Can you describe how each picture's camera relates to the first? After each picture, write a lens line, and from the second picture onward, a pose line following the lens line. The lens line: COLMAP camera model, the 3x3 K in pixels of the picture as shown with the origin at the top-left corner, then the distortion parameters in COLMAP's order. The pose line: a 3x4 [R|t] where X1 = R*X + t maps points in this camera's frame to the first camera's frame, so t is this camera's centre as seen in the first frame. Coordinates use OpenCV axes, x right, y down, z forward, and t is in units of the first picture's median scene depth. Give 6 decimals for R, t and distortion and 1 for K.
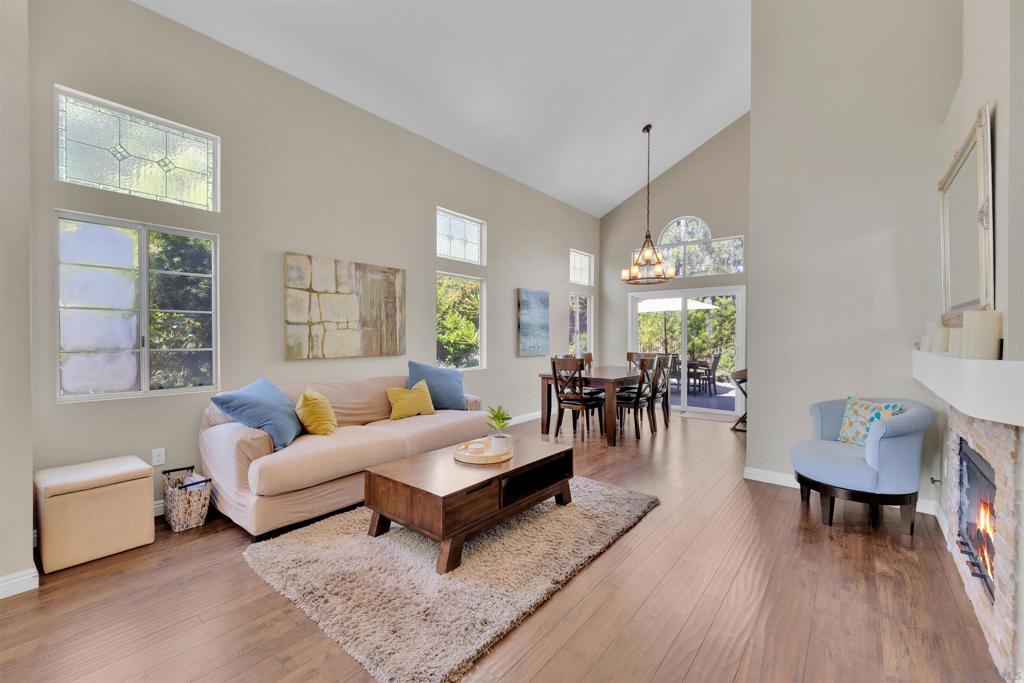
lens RADIAL K [[416.4, 0, 514.4], [0, 416.4, 339.7], [0, 0, 1]] dist [0.010729, -0.005786]
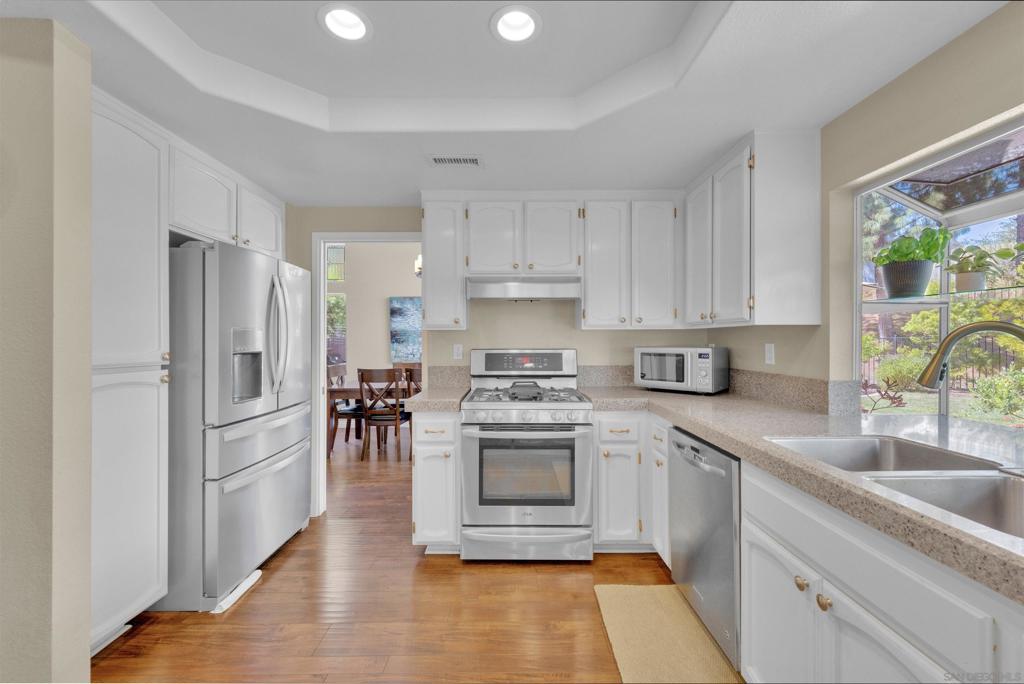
lens RADIAL K [[401.3, 0, 510.4], [0, 401.3, 337.7], [0, 0, 1]] dist [0.009792, -0.004913]
pose [[0.633161, -0.011230, -0.773938, 1.756381], [0.000381, 0.999899, -0.014198, -0.011454], [0.774020, 0.008695, 0.633102, 1.059799]]
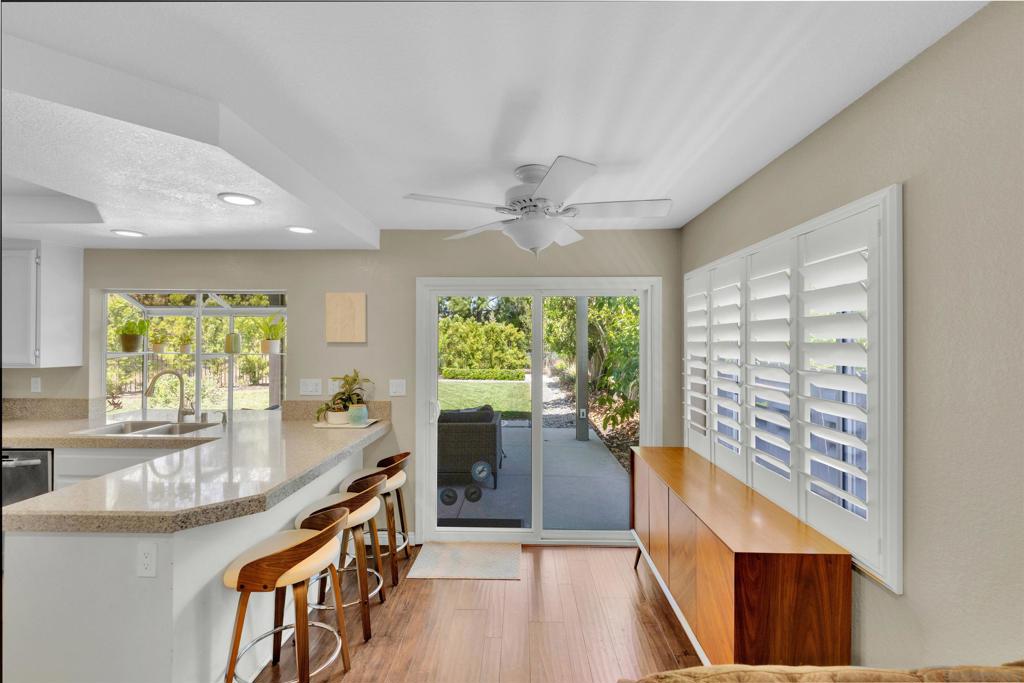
lens RADIAL K [[445.1, 0, 514.4], [0, 445.1, 342.0], [0, 0, 1]] dist [0.002314, -0.000527]
pose [[0.783573, -0.003504, 0.621289, 1.739270], [0.008477, 0.999951, -0.005051, -0.078335], [-0.621242, 0.009224, 0.783565, 0.318781]]
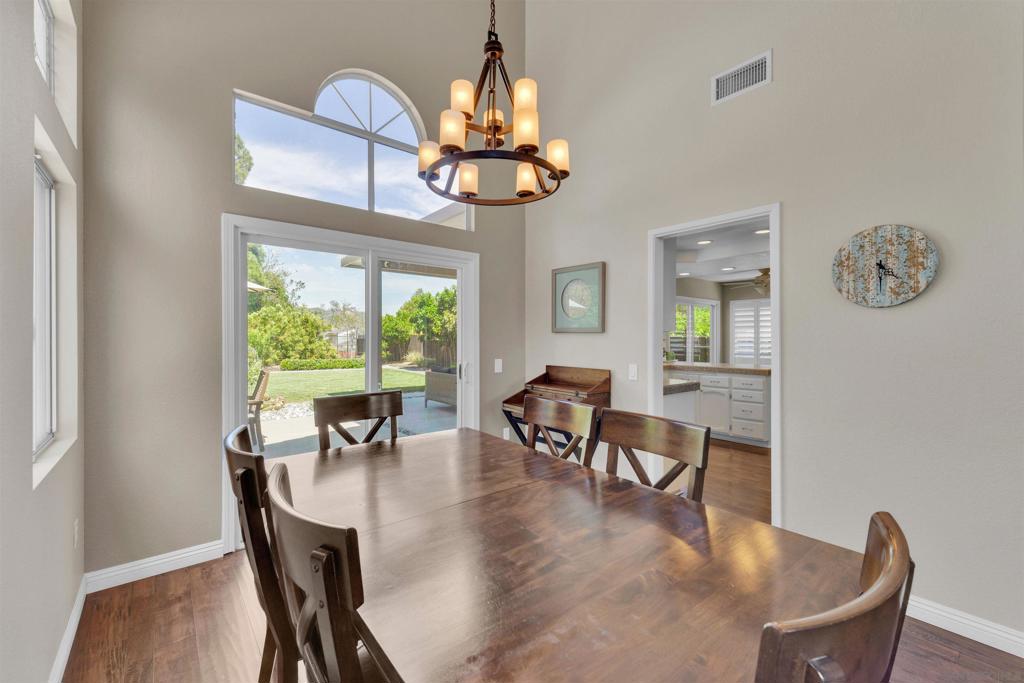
lens RADIAL K [[416.4, 0, 506.7], [0, 416.4, 339.4], [0, 0, 1]] dist [0.010729, -0.005786]
pose [[0.203947, -0.007702, 0.978952, -0.013653], [0.010283, 0.999931, 0.005725, -0.029573], [-0.978928, 0.008899, 0.204012, 1.618940]]
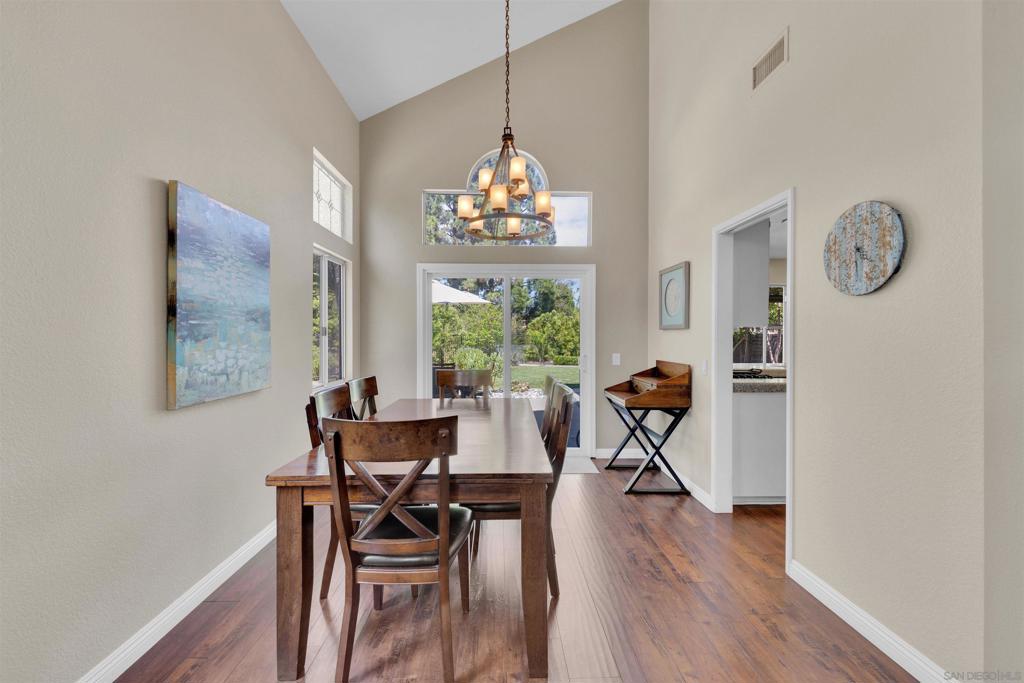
lens RADIAL K [[401.3, 0, 503.0], [0, 401.3, 339.7], [0, 0, 1]] dist [0.009792, -0.004913]
pose [[0.759426, -0.005549, 0.650569, 0.006194], [0.008116, 0.999967, -0.000945, -0.013141], [-0.650542, 0.005997, 0.759446, 1.111525]]
